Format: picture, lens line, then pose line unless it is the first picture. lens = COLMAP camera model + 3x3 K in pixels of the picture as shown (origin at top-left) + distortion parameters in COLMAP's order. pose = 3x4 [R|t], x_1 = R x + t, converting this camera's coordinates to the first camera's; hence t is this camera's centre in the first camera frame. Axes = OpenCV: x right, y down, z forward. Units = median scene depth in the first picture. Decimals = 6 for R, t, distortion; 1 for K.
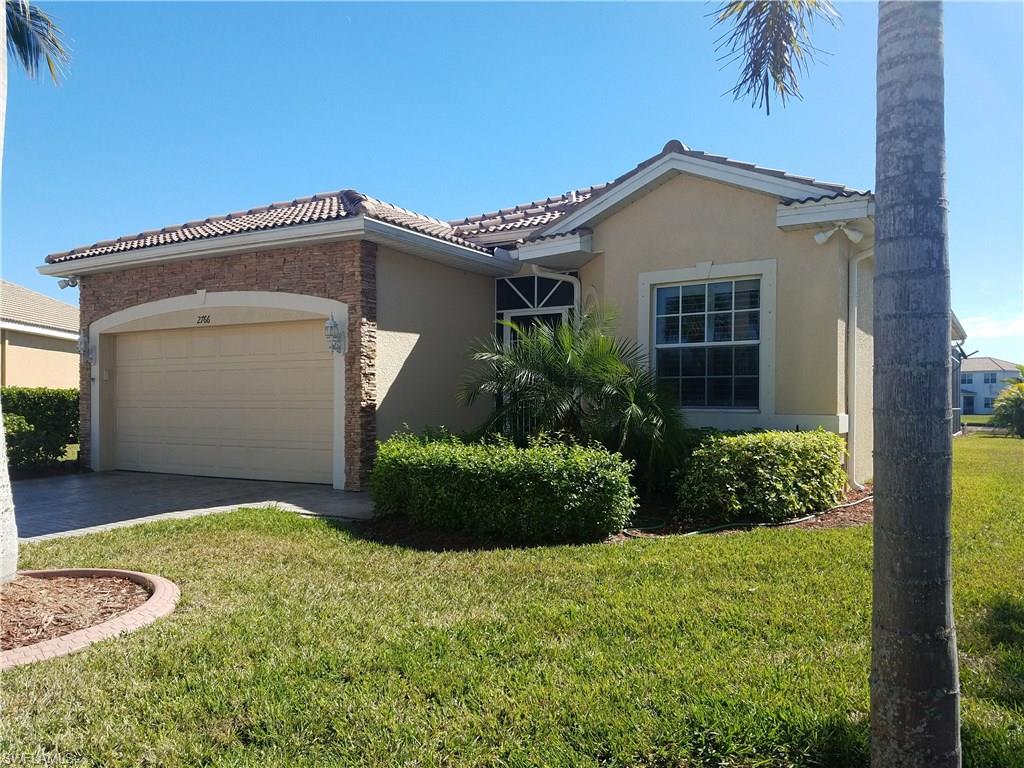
lens RADIAL K [[798.6, 0, 514.4], [0, 798.6, 382.2], [0, 0, 1]] dist [0.140098, -0.220479]
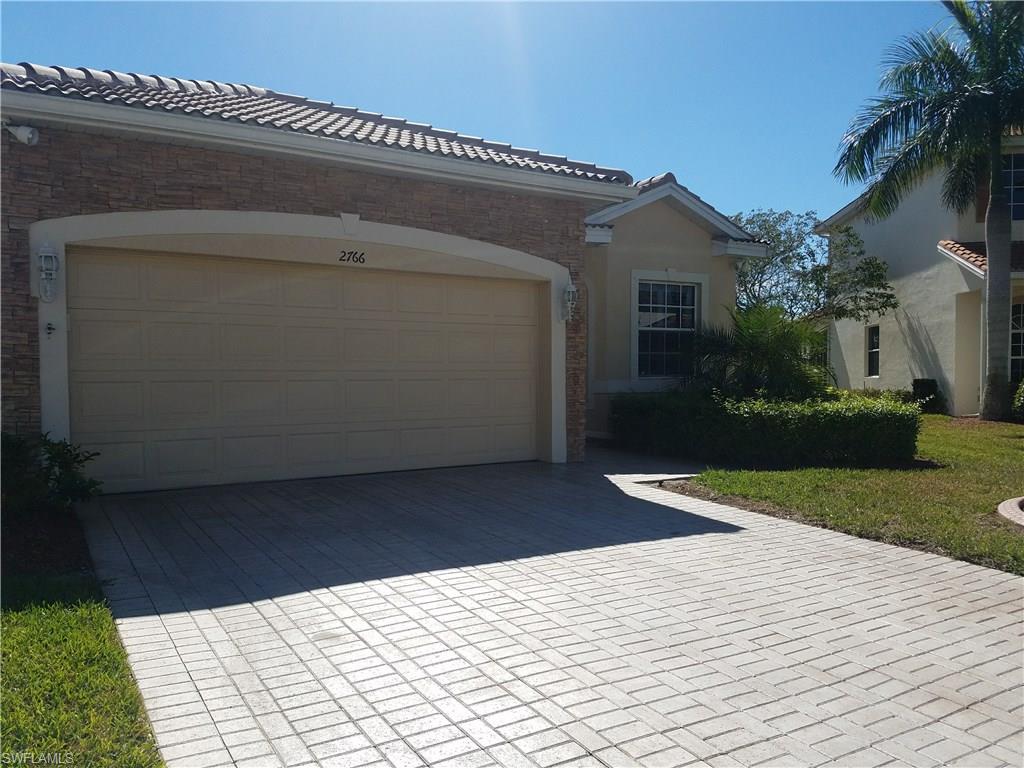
lens RADIAL K [[798.6, 0, 507.8], [0, 798.6, 388.3], [0, 0, 1]] dist [0.140098, -0.220479]
pose [[0.446325, -0.014165, 0.894759, -1.027736], [-0.012322, 0.999683, 0.021972, 0.023308], [-0.894786, -0.020831, 0.446009, 0.599618]]
